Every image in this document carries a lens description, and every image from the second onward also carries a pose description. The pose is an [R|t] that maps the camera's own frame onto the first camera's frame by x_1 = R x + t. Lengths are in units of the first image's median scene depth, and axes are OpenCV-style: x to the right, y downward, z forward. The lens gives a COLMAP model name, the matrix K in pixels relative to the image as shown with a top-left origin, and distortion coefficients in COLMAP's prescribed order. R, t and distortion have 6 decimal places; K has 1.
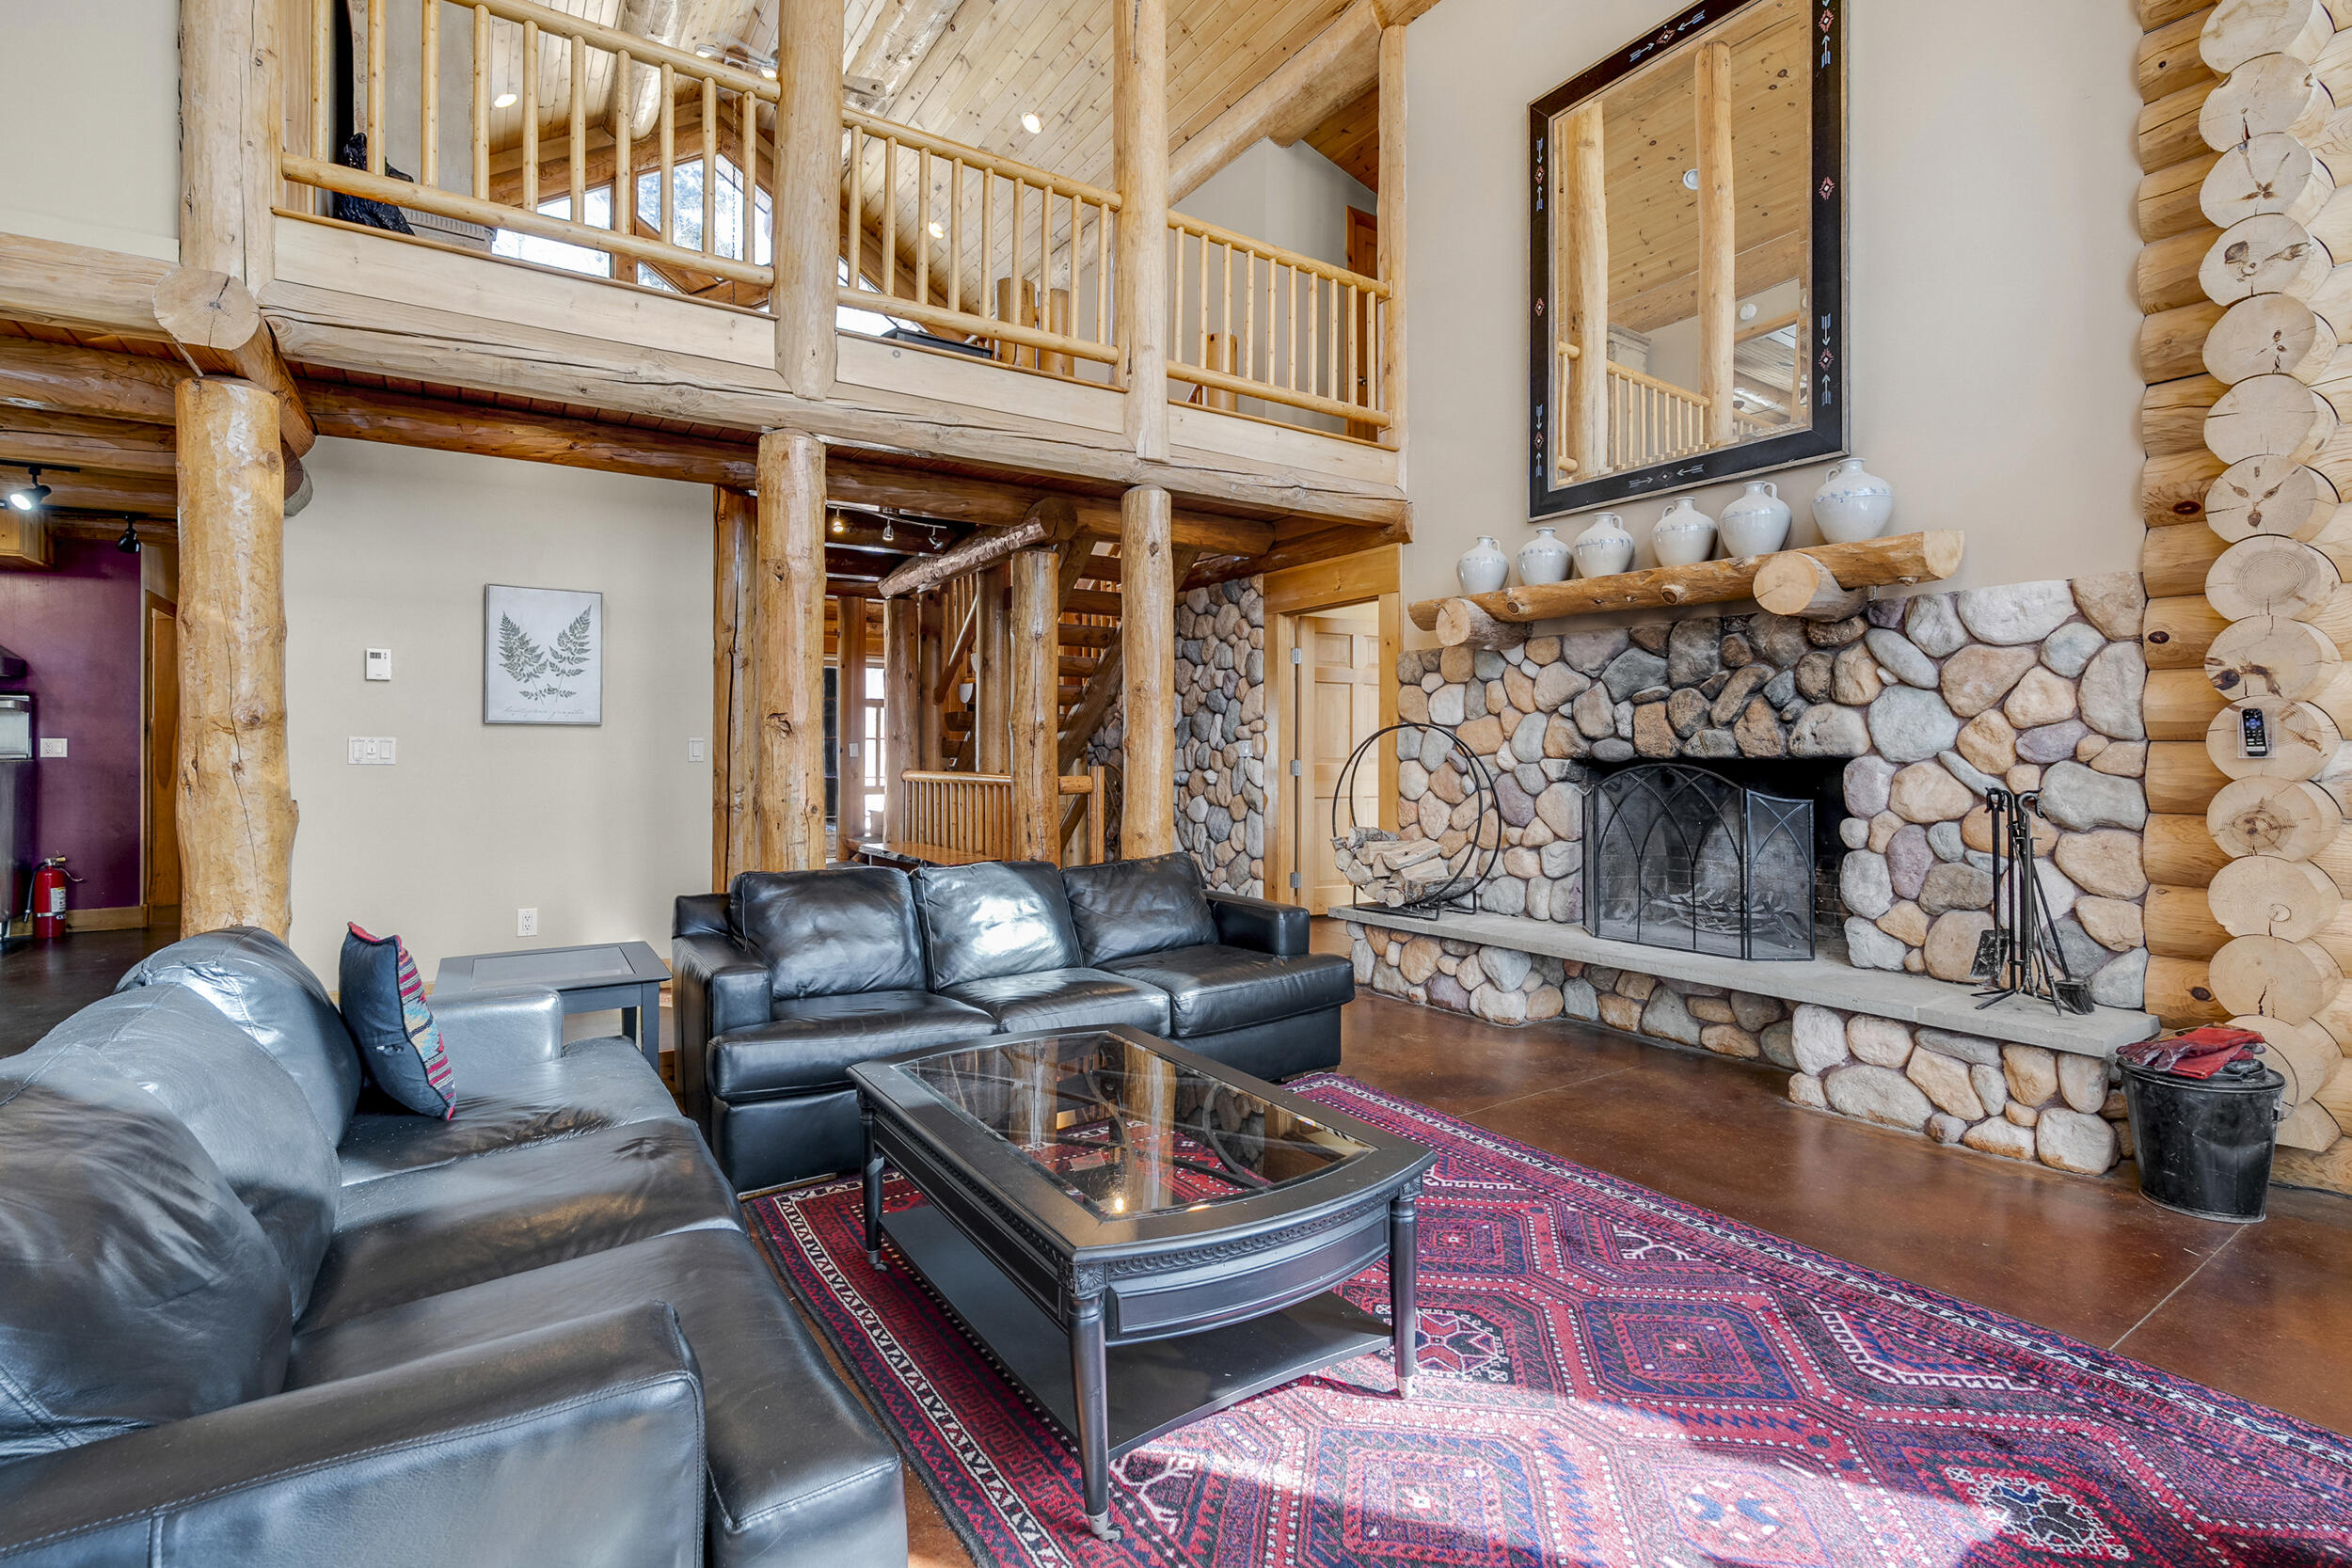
lens RADIAL K [[1073.7, 0, 1182.1], [0, 1073.7, 766.4], [0, 0, 1]] dist [0.001905, 0.000270]
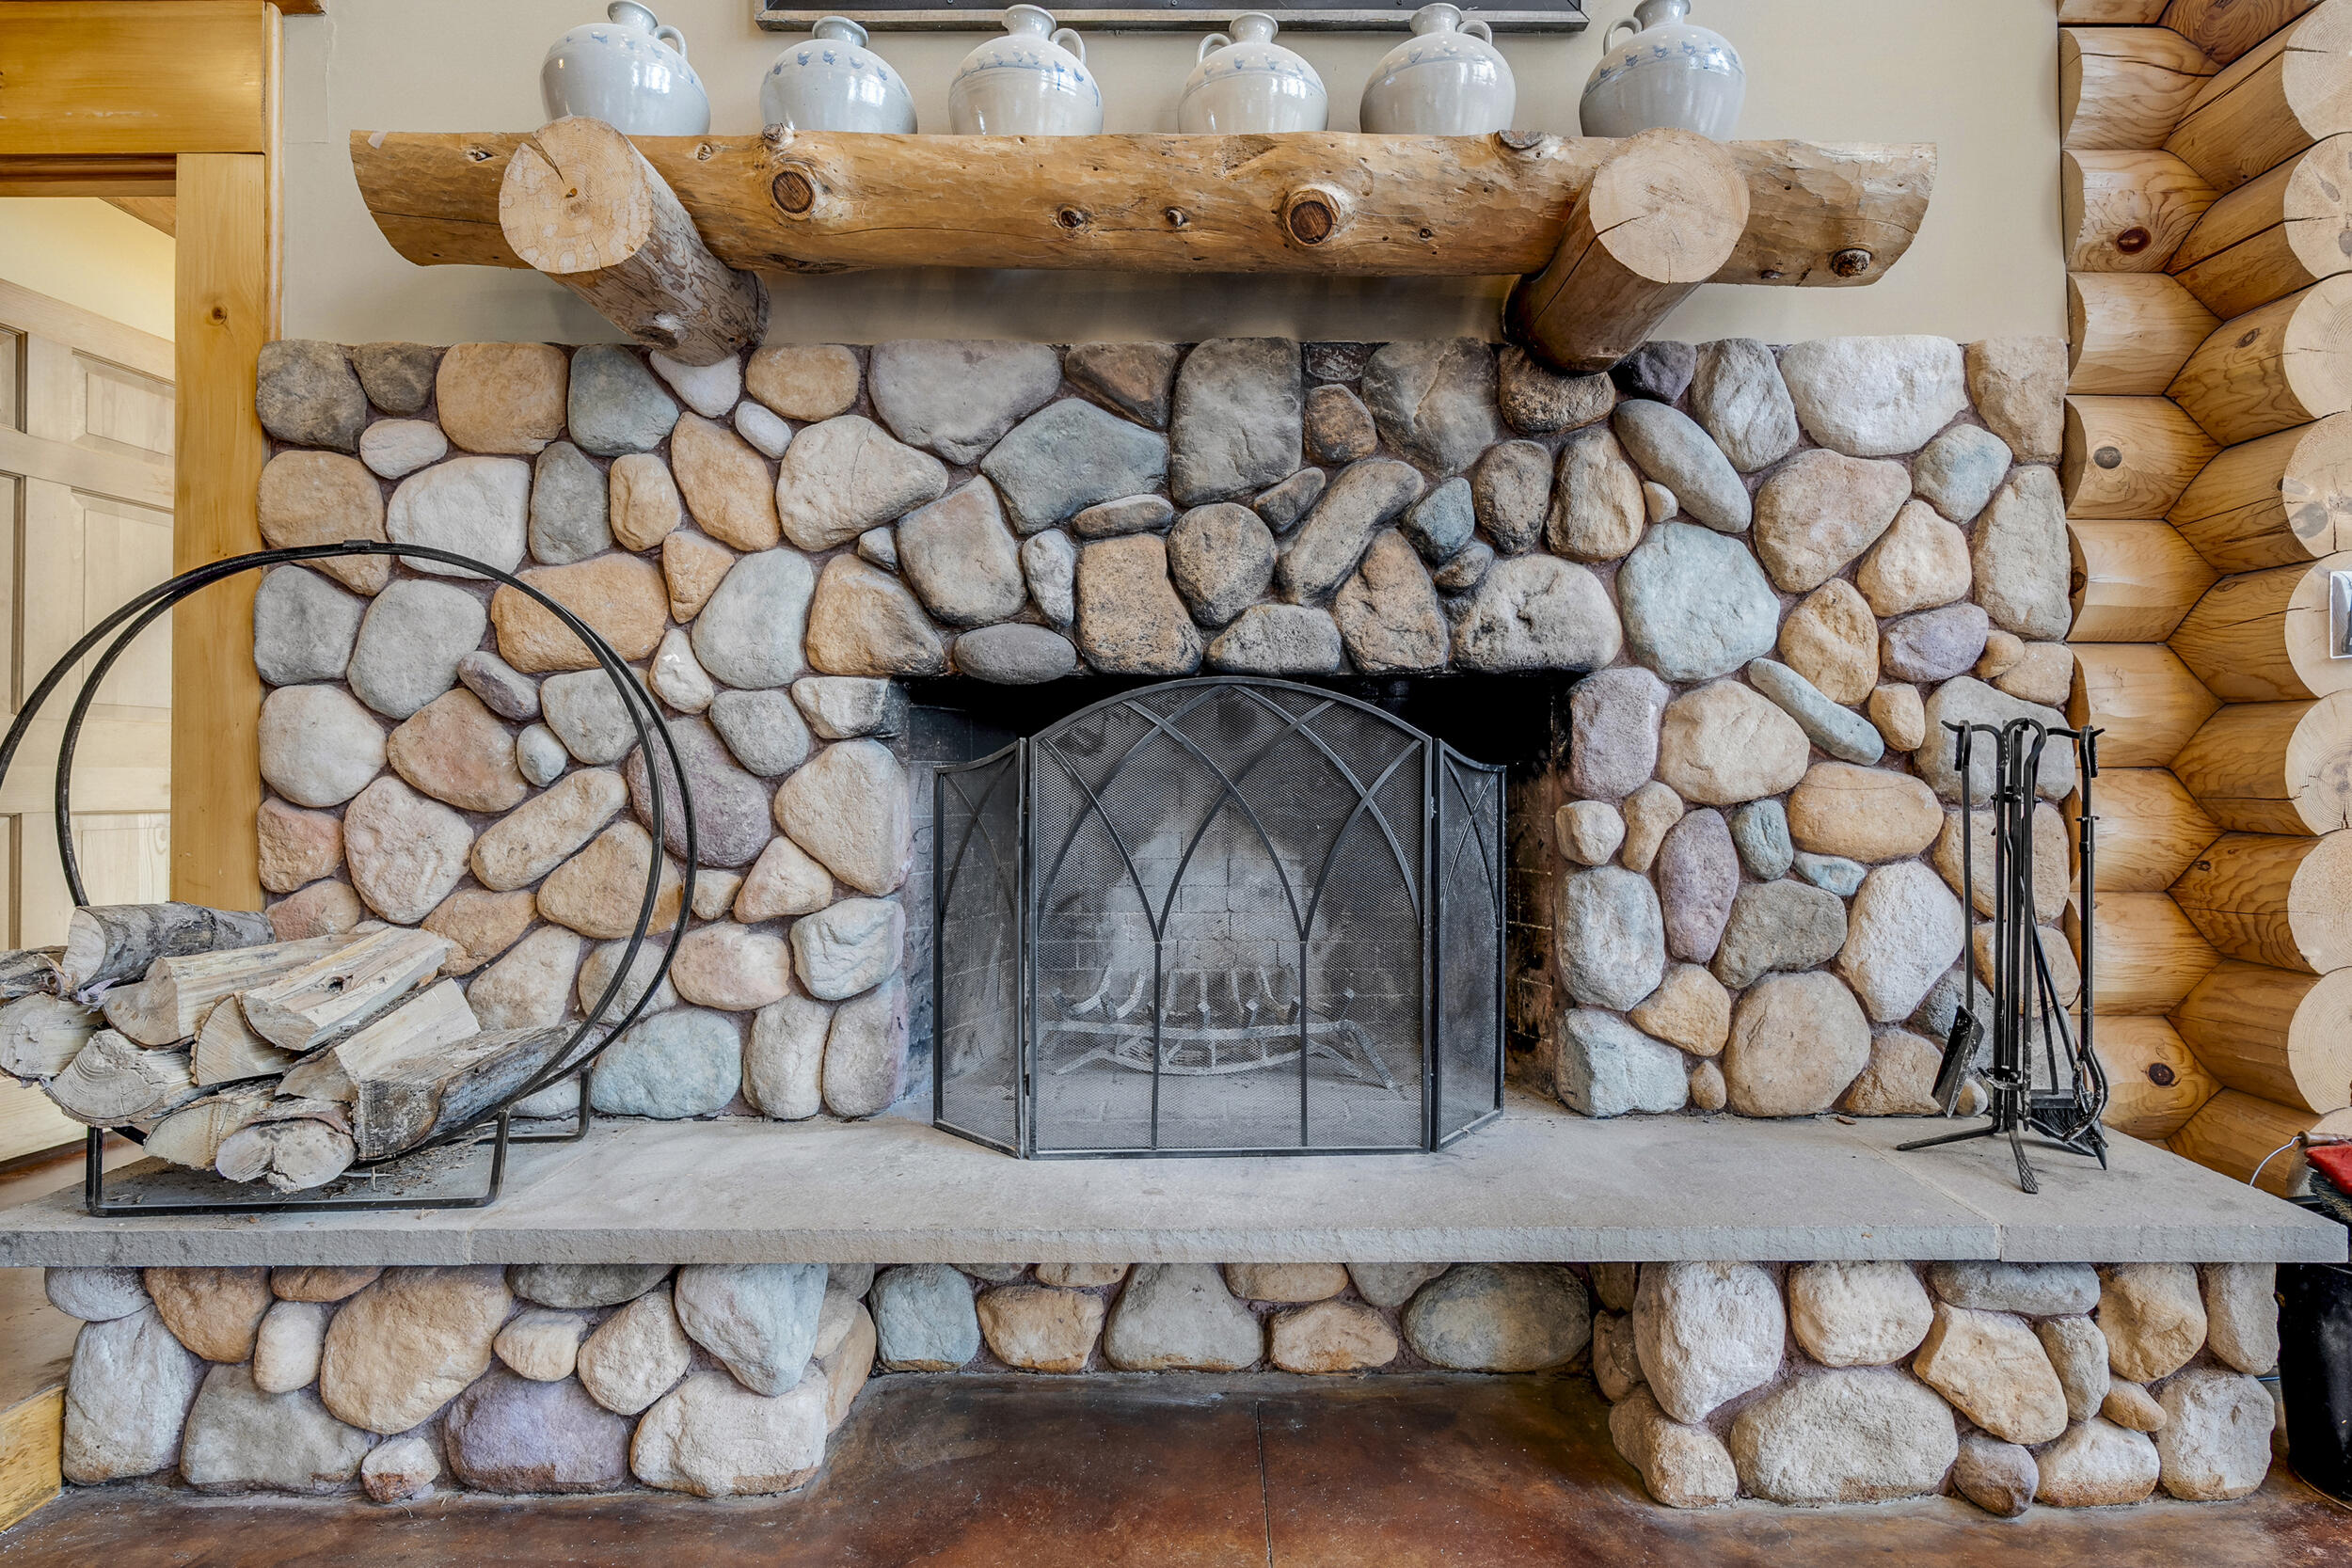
lens RADIAL K [[1150.8, 0, 1133.3], [0, 1150.8, 769.9], [0, 0, 1]] dist [-0.004643, -0.000191]
pose [[0.558635, 0.007912, 0.829376, 0.083966], [0.008913, 0.999839, -0.015542, 0.035596], [-0.829366, 0.016075, 0.558475, 0.775437]]
